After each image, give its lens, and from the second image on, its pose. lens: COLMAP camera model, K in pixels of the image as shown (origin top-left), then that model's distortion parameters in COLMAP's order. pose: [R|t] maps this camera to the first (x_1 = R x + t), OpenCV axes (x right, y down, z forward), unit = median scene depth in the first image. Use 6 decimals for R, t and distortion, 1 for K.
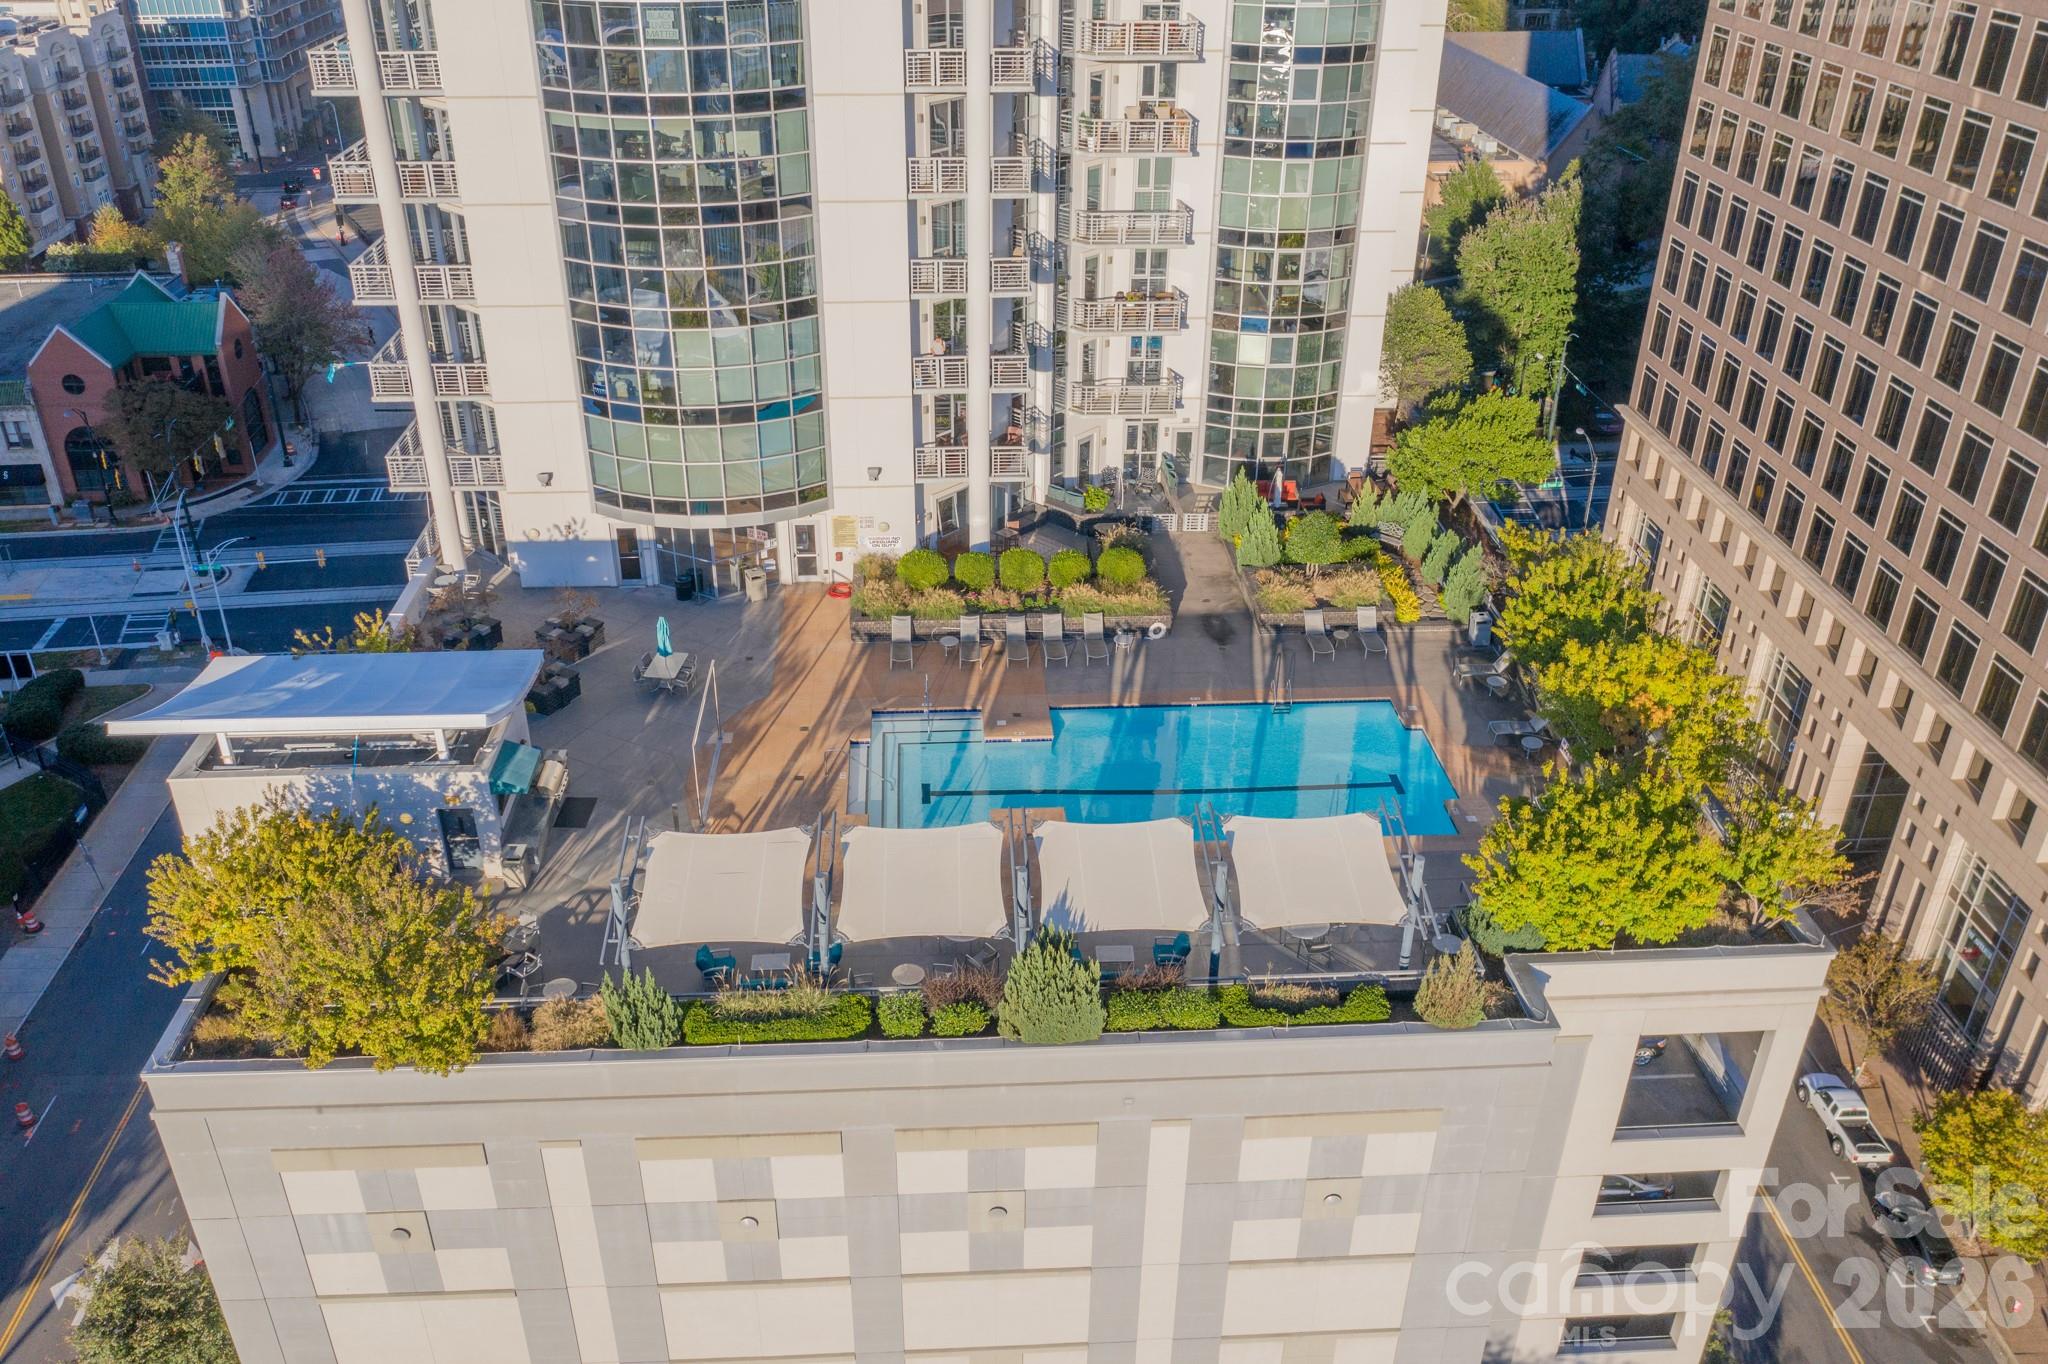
lens RADIAL K [[1608.7, 0, 1011.7], [0, 1608.7, 676.4], [0, 0, 1]] dist [-0.011688, -0.003224]
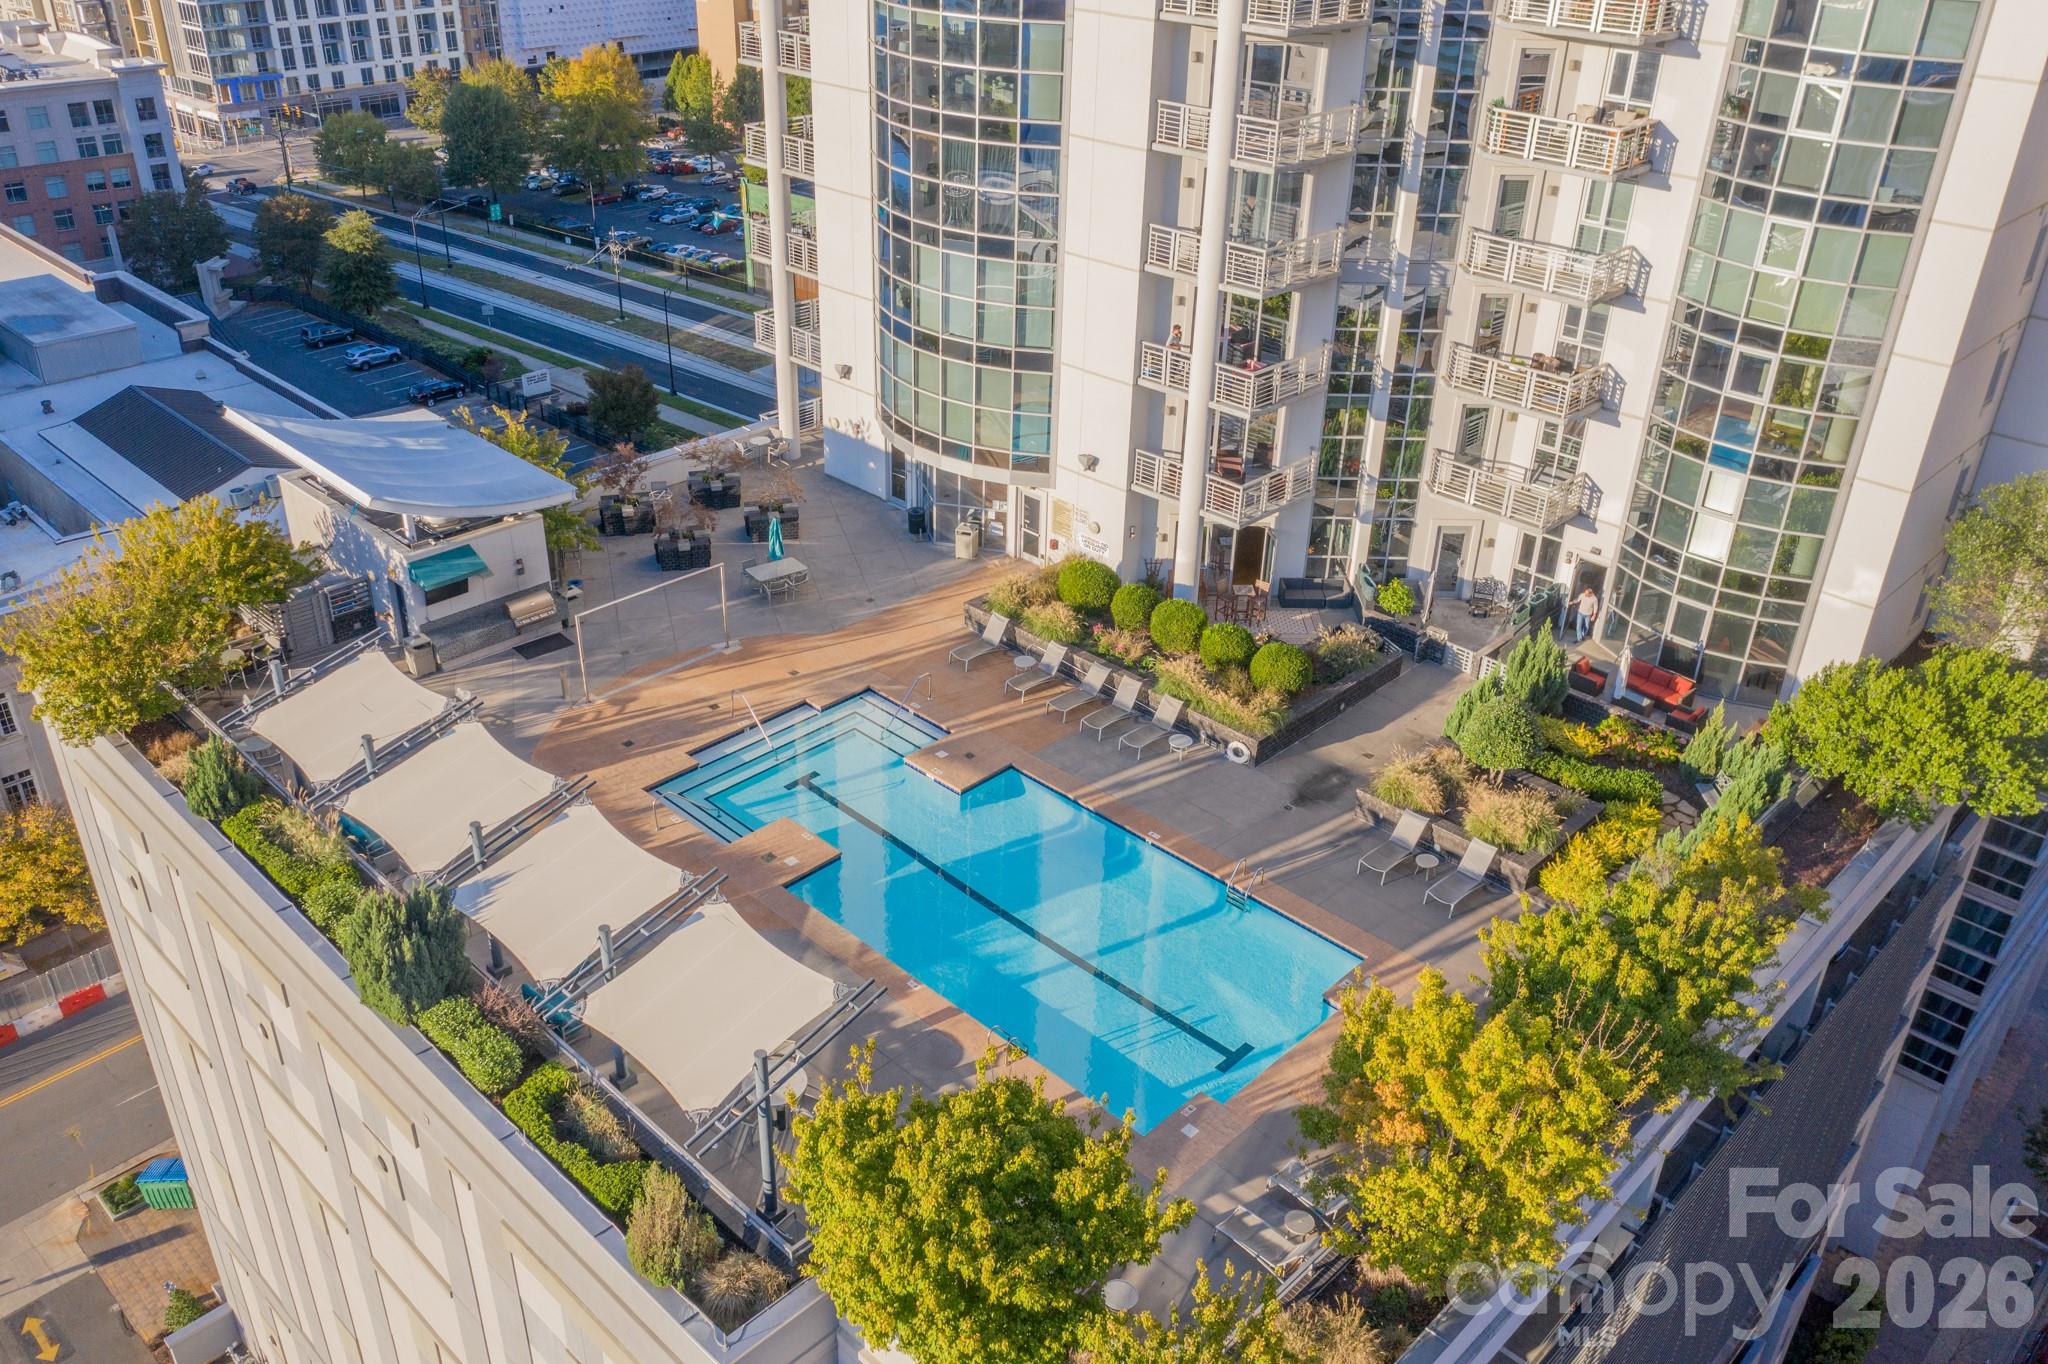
lens RADIAL K [[1608.7, 0, 1019.1], [0, 1608.7, 686.4], [0, 0, 1]] dist [-0.011688, -0.003224]
pose [[0.676823, 0.372928, -0.634693, 0.459157], [-0.379688, 0.915500, 0.133031, -0.110936], [0.630673, 0.150947, 0.761227, 0.319726]]
